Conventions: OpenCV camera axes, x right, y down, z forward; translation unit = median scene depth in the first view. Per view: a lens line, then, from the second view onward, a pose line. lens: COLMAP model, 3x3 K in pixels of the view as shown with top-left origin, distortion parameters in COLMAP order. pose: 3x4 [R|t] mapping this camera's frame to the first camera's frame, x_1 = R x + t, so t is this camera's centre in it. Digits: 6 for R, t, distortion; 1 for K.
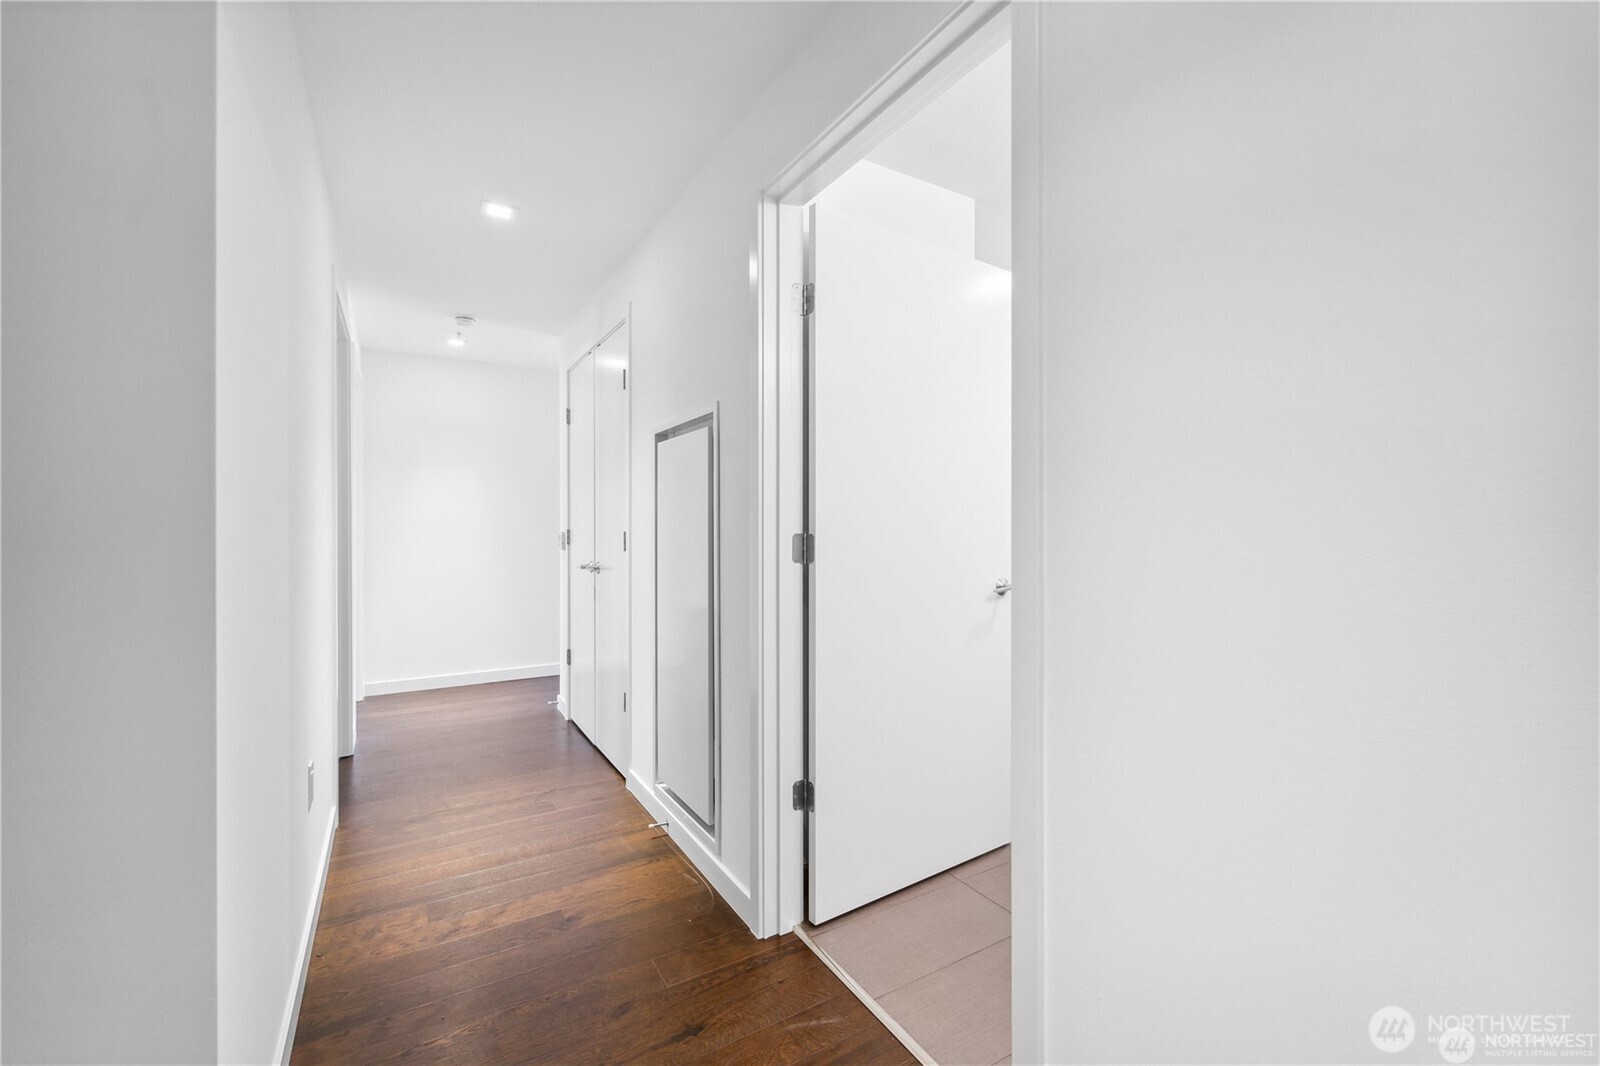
lens RADIAL K [[665.5, 0, 800.5], [0, 665.5, 540.5], [0, 0, 1]] dist [0.002232, 0.001675]
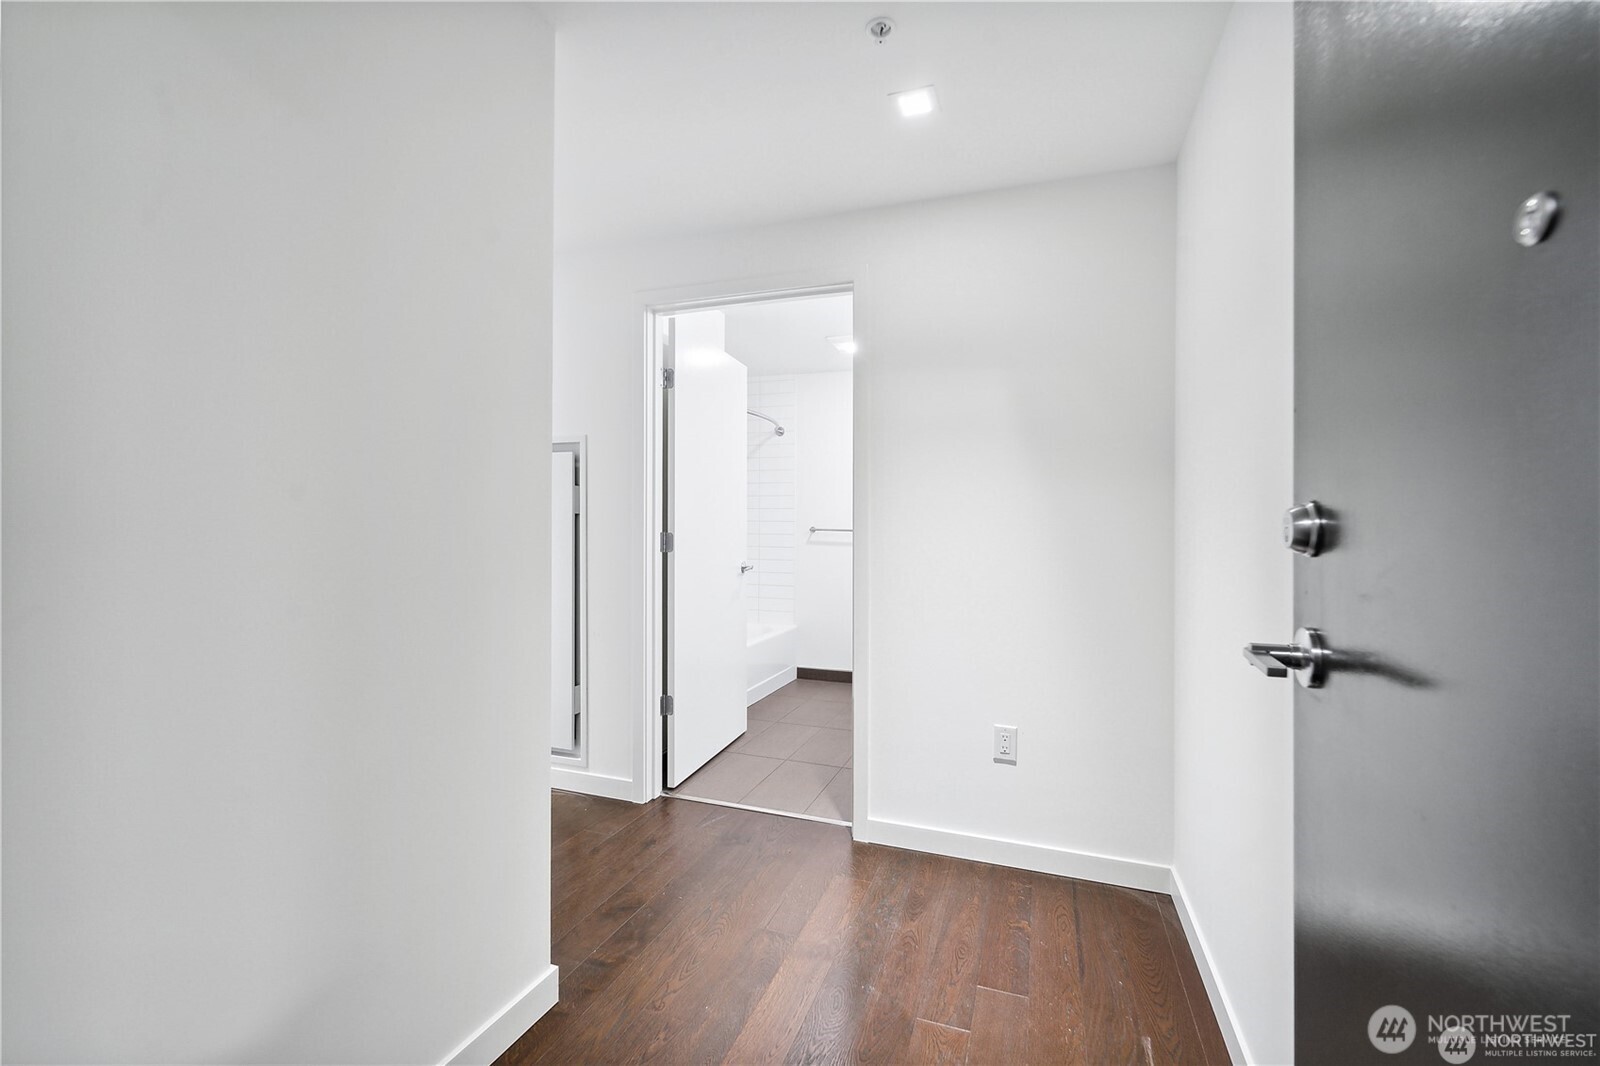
lens RADIAL K [[665.5, 0, 799.6], [0, 665.5, 531.9], [0, 0, 1]] dist [0.002232, 0.001675]
pose [[0.780106, 0.009144, 0.625581, -0.716647], [-0.001000, 0.999910, -0.013367, 0.008989], [-0.625647, 0.009802, 0.780045, -0.382567]]
